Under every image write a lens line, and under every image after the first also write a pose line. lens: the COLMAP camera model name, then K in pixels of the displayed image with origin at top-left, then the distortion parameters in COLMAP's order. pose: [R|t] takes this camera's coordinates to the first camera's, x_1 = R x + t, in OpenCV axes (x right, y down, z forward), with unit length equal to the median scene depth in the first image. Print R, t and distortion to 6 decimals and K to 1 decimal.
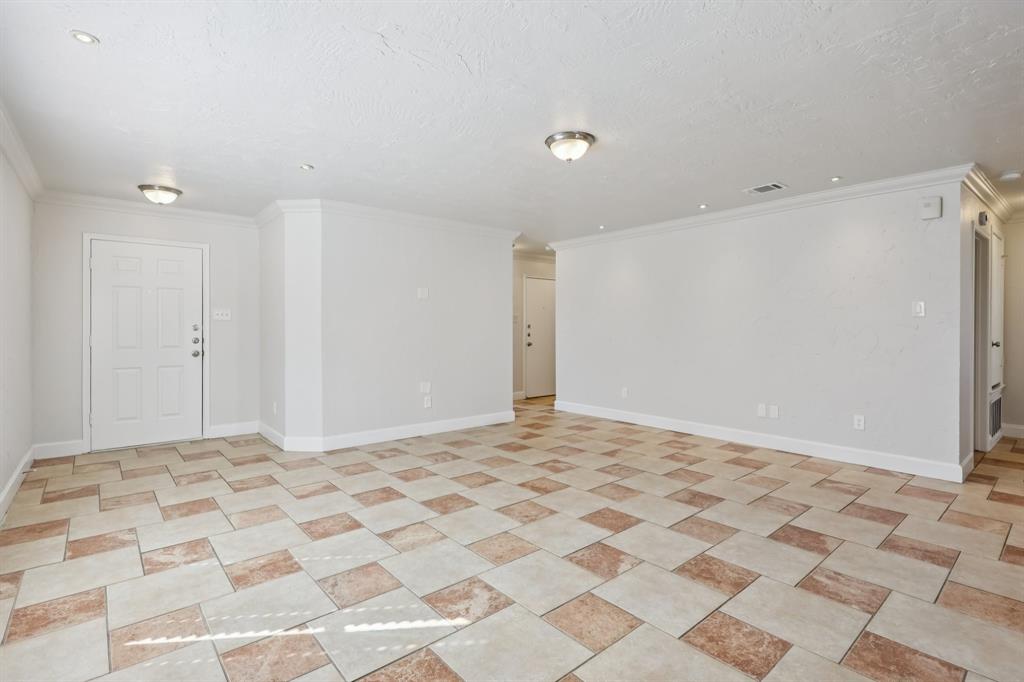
lens RADIAL K [[482.9, 0, 510.1], [0, 482.9, 330.2], [0, 0, 1]] dist [0.002329, -0.001650]
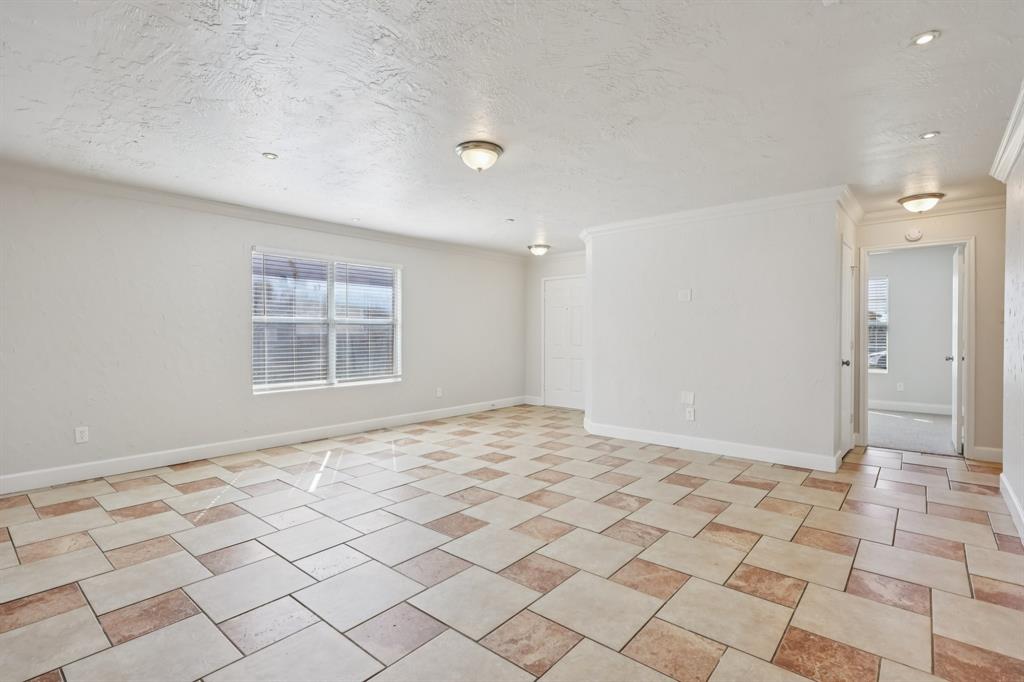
lens RADIAL K [[482.9, 0, 521.7], [0, 482.9, 330.4], [0, 0, 1]] dist [0.002329, -0.001650]
pose [[0.170093, -0.006778, -0.985405, 0.920611], [-0.004088, 0.999963, -0.007584, -0.001118], [0.985420, 0.005318, 0.170059, 0.726134]]
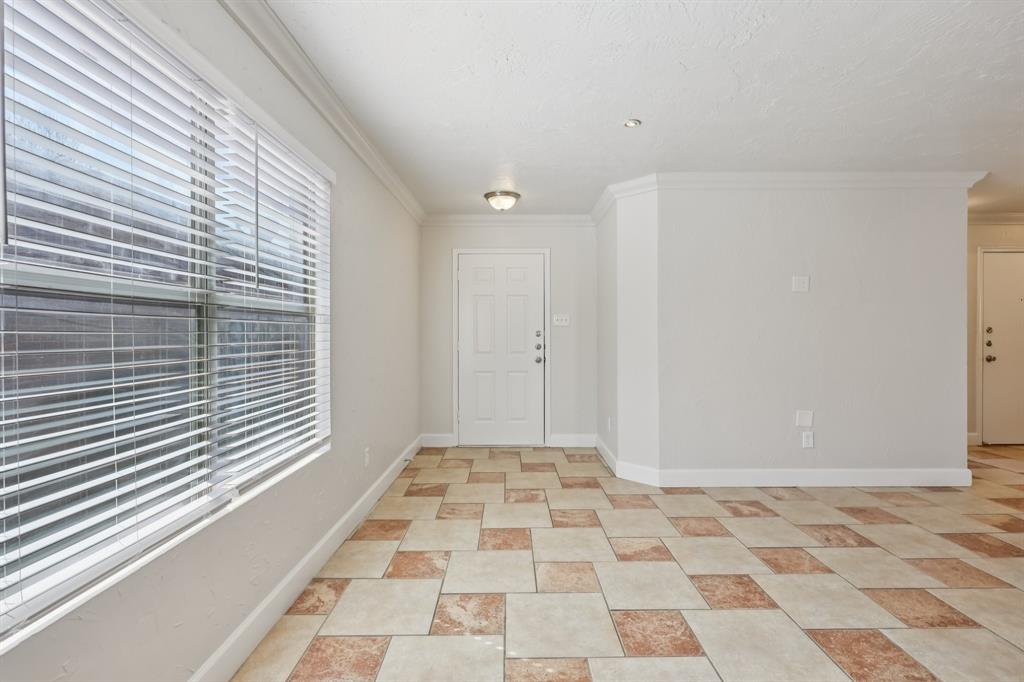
lens RADIAL K [[482.9, 0, 516.0], [0, 482.9, 335.9], [0, 0, 1]] dist [0.002329, -0.001650]
pose [[0.769128, -0.000038, -0.639095, -0.067357], [0.000466, 1.000000, 0.000501, -0.001530], [0.639095, -0.000683, 0.769127, 0.269306]]
